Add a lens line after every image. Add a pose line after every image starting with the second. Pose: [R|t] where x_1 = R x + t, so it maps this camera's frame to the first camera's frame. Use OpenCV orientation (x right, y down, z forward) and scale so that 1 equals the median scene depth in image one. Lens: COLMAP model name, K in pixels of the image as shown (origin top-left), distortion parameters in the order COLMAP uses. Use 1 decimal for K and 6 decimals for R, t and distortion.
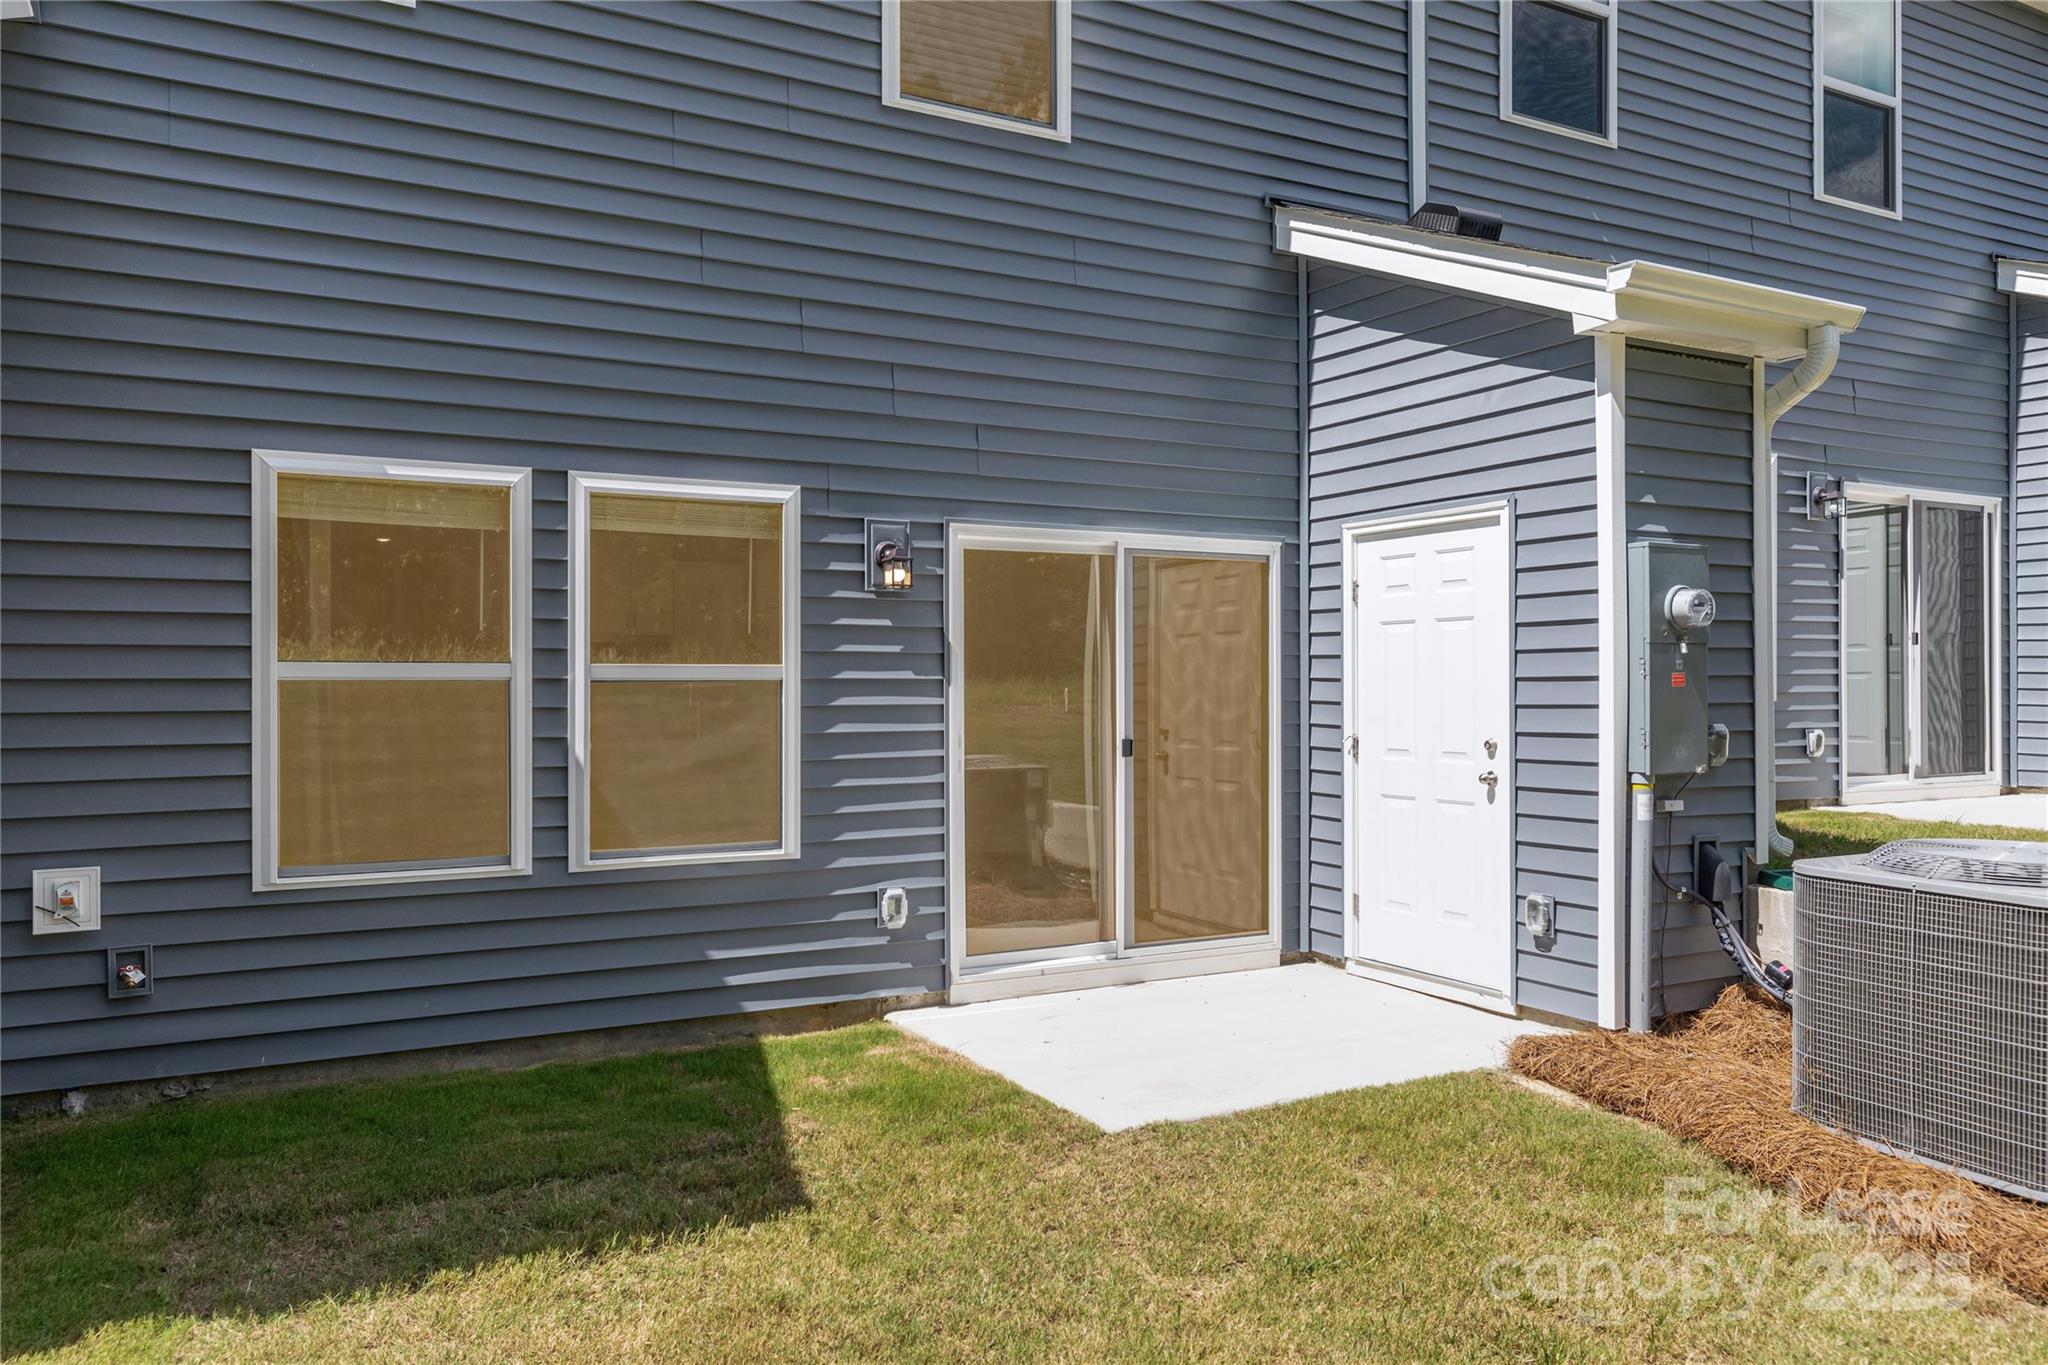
lens RADIAL K [[1456.2, 0, 1027.0], [0, 1456.2, 689.6], [0, 0, 1]] dist [0.006122, 0.002934]
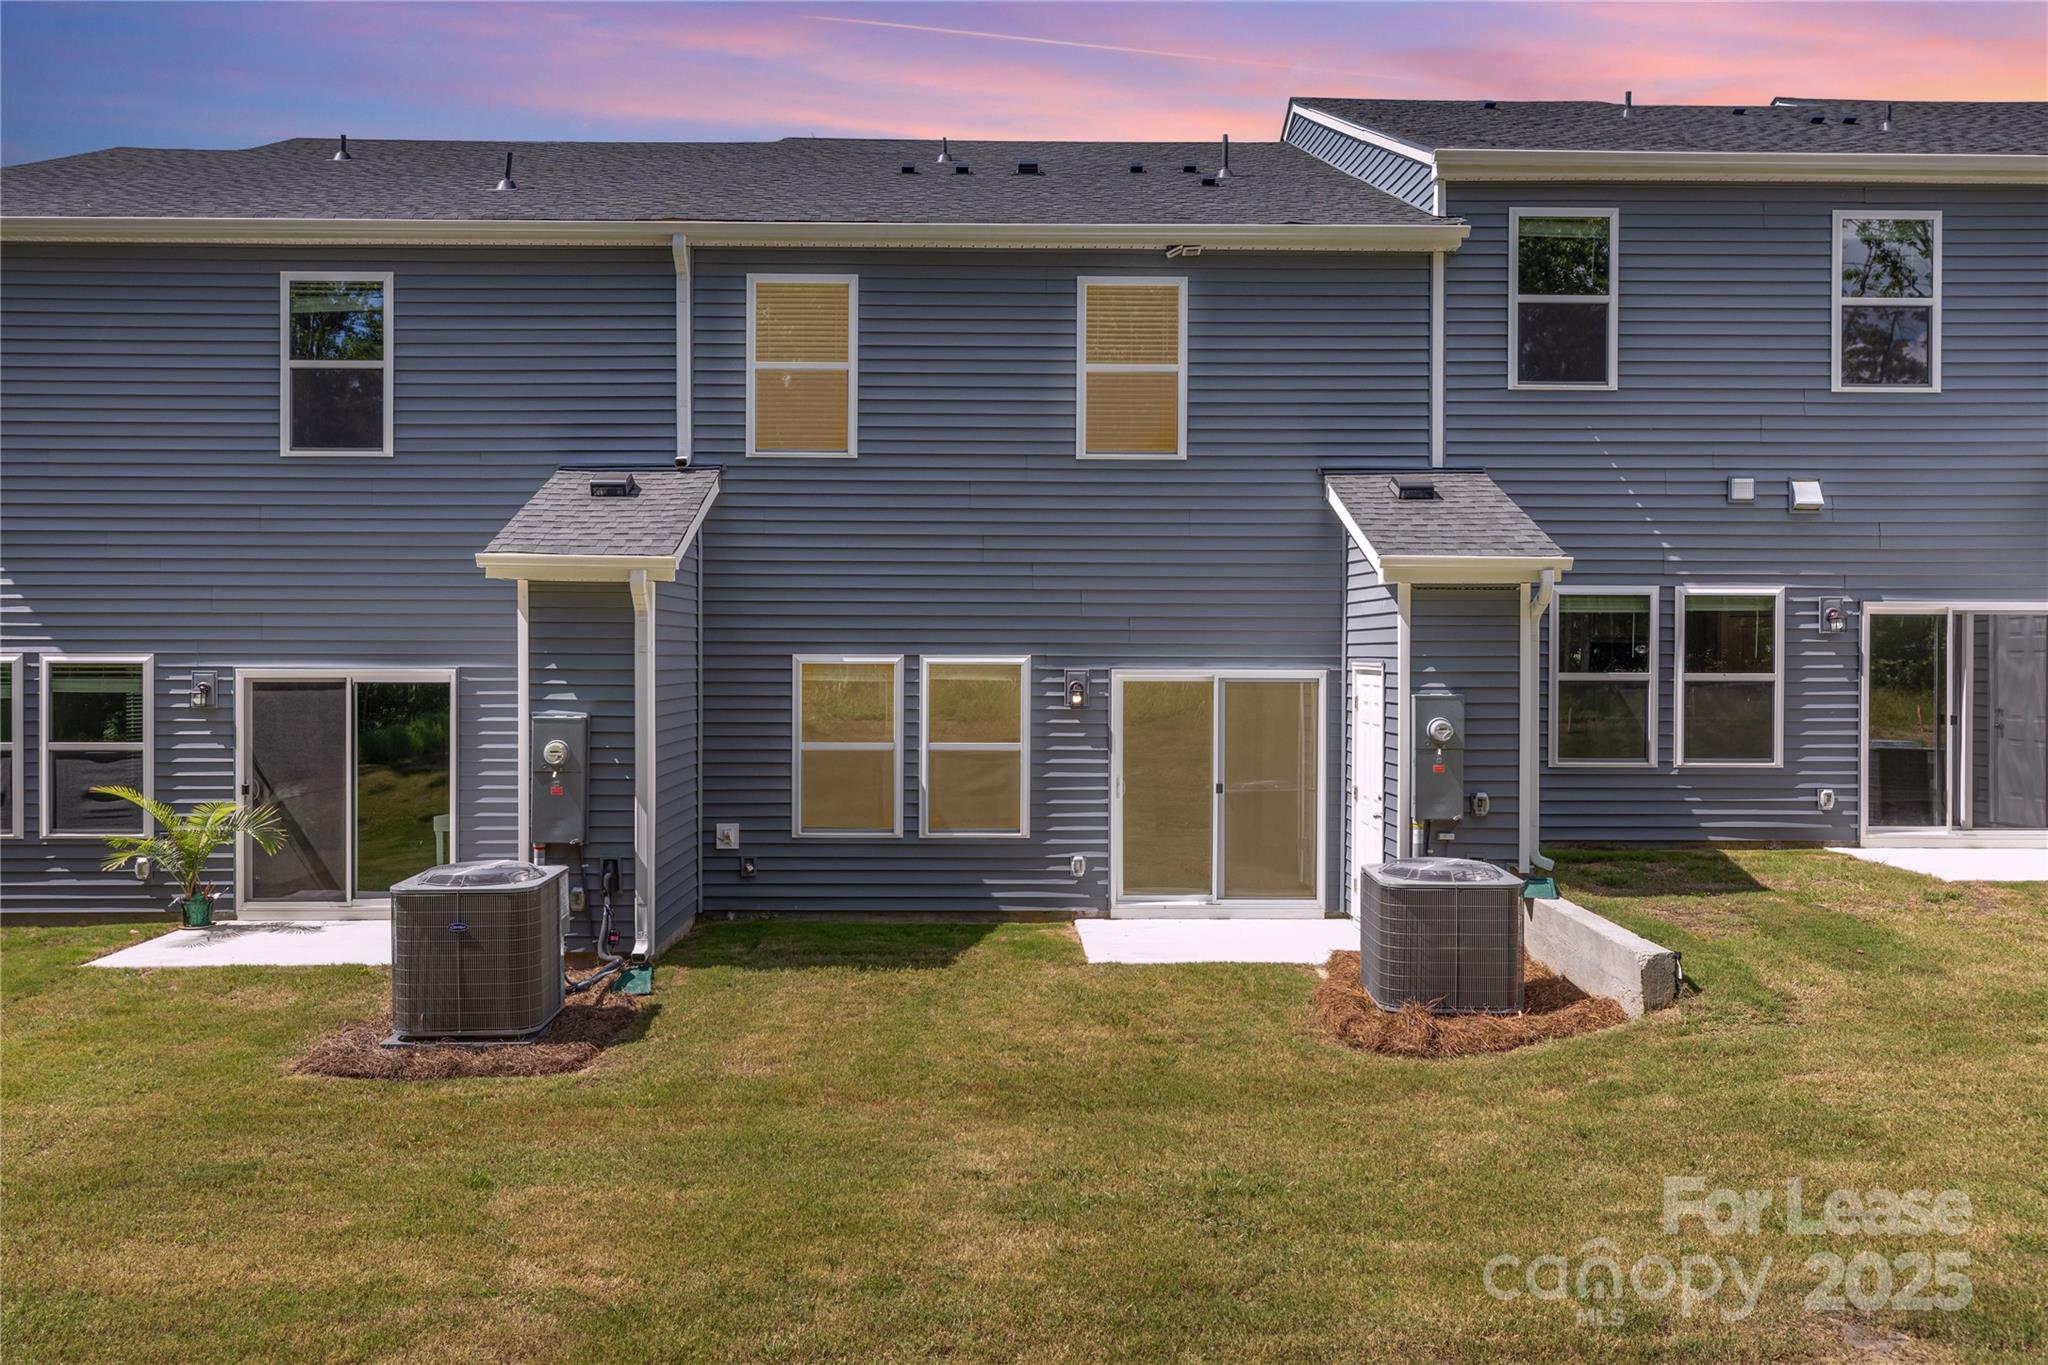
lens RADIAL K [[1644.0, 0, 1022.8], [0, 1644.0, 674.3], [0, 0, 1]] dist [-0.010110, -0.000089]
pose [[0.886631, 0.011359, -0.462339, 0.889198], [-0.006992, 0.999913, 0.011159, -0.137656], [0.462425, -0.006661, 0.886633, -1.031941]]
